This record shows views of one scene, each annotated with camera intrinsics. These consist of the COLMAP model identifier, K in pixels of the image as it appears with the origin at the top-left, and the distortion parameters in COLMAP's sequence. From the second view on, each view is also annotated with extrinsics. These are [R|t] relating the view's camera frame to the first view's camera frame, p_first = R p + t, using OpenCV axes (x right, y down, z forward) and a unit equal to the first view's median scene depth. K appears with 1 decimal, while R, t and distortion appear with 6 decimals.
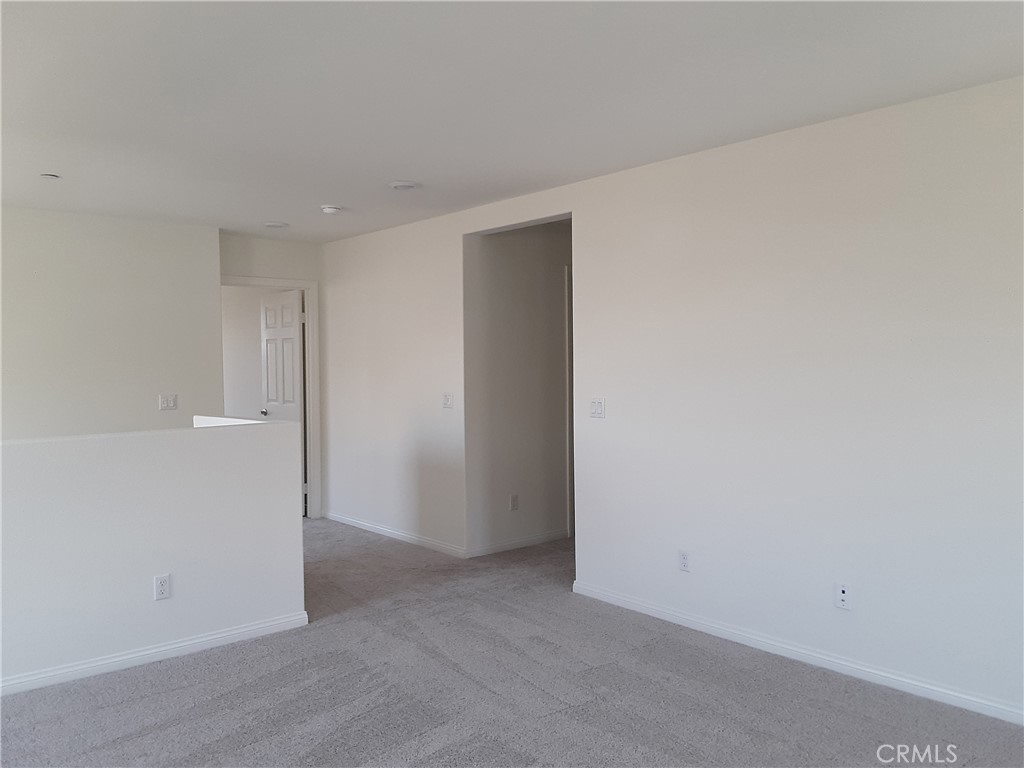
lens RADIAL K [[826.8, 0, 493.7], [0, 826.8, 374.4], [0, 0, 1]] dist [0.130813, -0.198891]
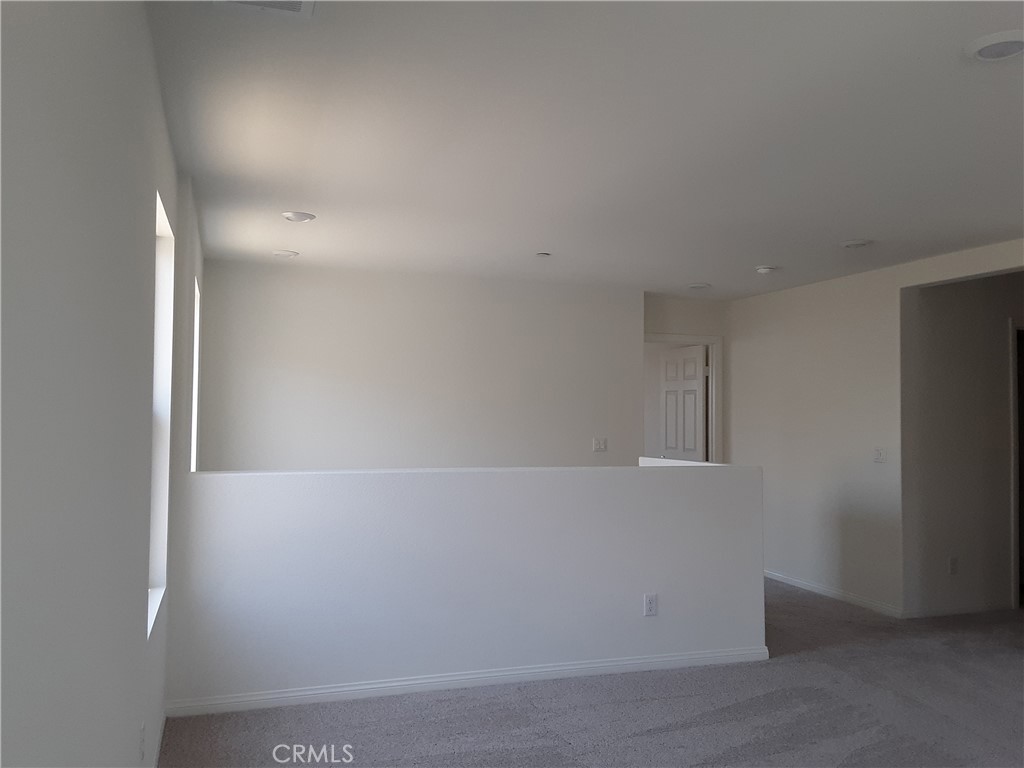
lens RADIAL K [[826.8, 0, 493.7], [0, 826.8, 374.4], [0, 0, 1]] dist [0.130813, -0.198891]
pose [[0.936347, 0.008350, -0.350976, -0.137601], [-0.031488, 0.997685, -0.060270, 0.010894], [0.349660, 0.067485, 0.934443, -0.109731]]
